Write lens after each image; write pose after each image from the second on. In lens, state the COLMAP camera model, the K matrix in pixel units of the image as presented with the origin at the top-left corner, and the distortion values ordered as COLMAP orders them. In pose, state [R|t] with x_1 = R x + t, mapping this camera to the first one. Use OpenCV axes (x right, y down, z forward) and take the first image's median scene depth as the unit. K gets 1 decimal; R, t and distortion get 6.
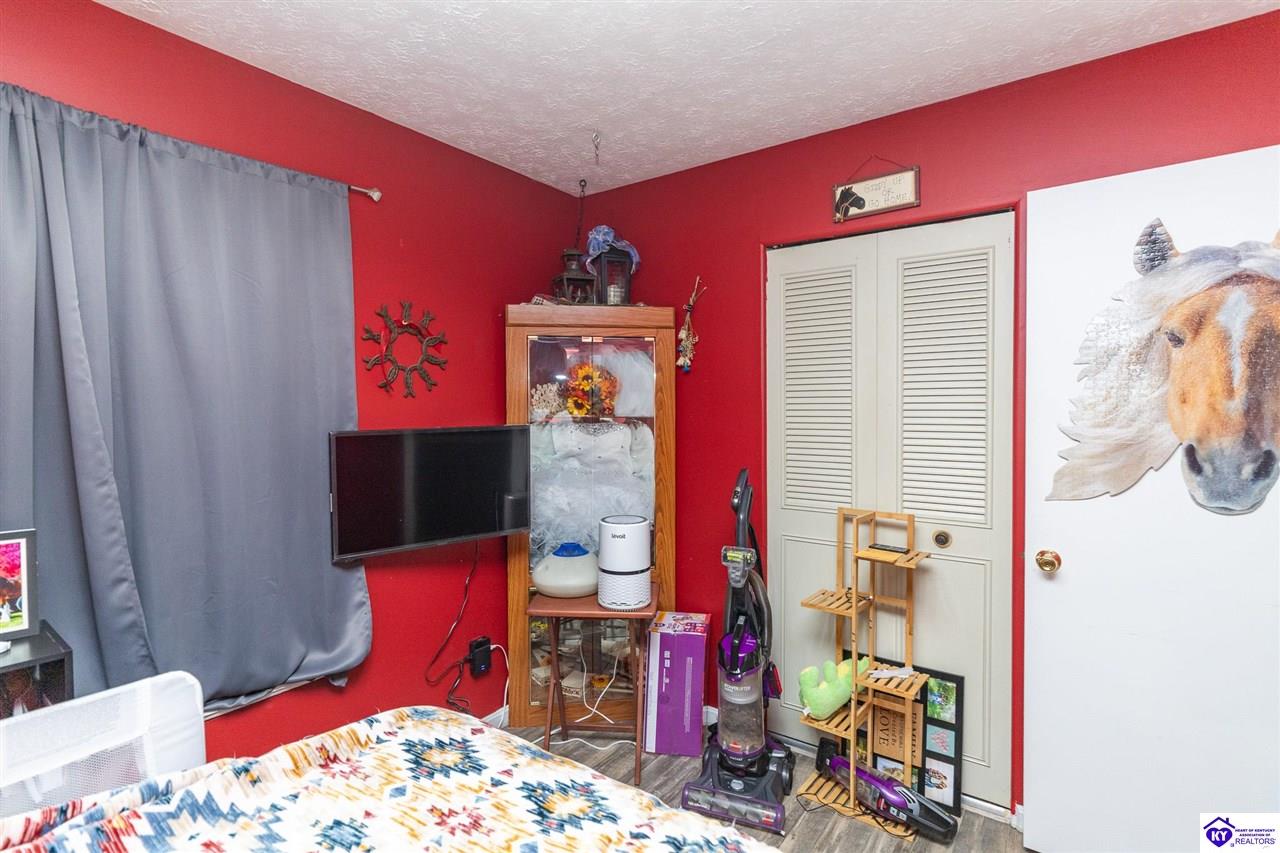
lens RADIAL K [[616.7, 0, 640.0], [0, 616.7, 426.5], [0, 0, 1]] dist [-0.001109, -0.000779]
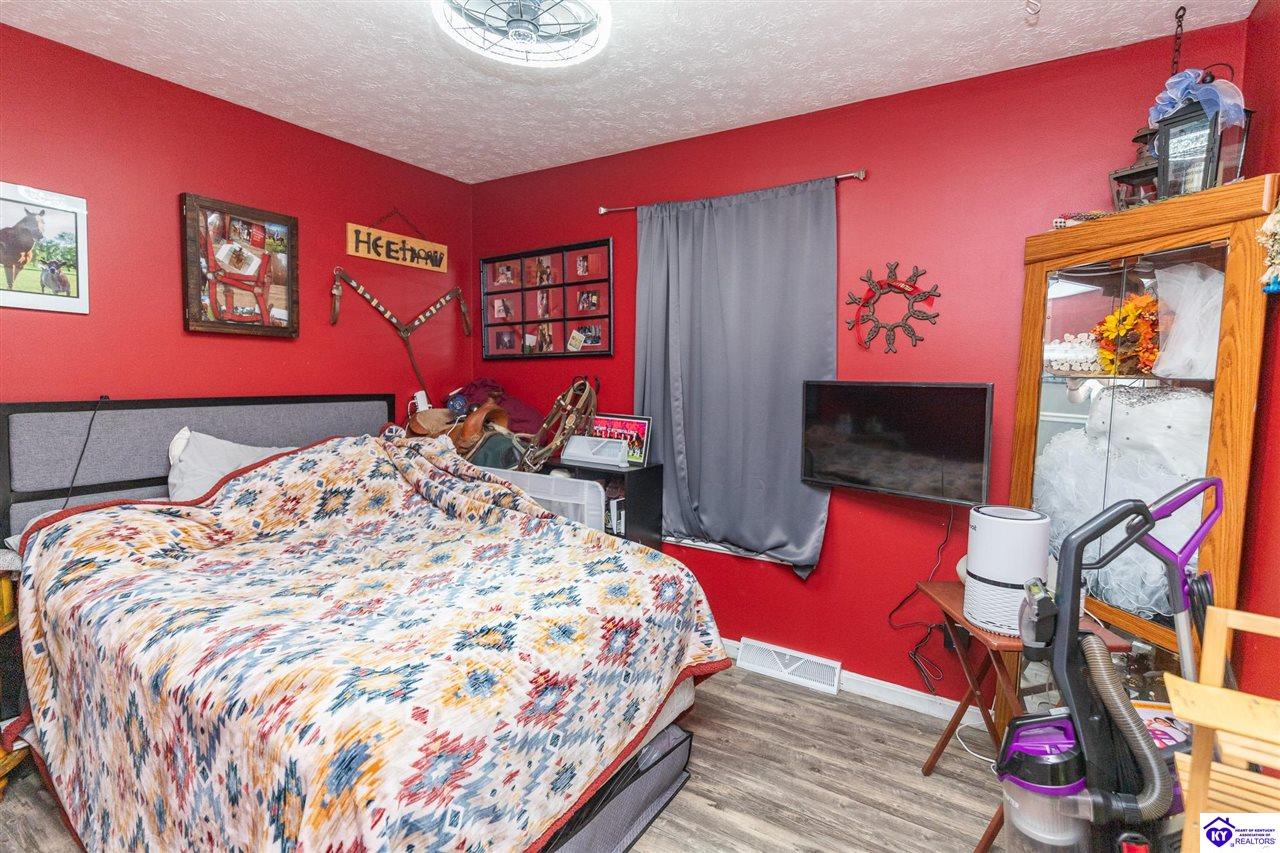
lens RADIAL K [[616.7, 0, 640.0], [0, 616.7, 426.5], [0, 0, 1]] dist [-0.001109, -0.000779]
pose [[0.057793, 0.100566, -0.993250, 0.734627], [-0.044529, 0.994183, 0.098069, -0.005302], [0.997335, 0.038561, 0.061935, 0.551162]]
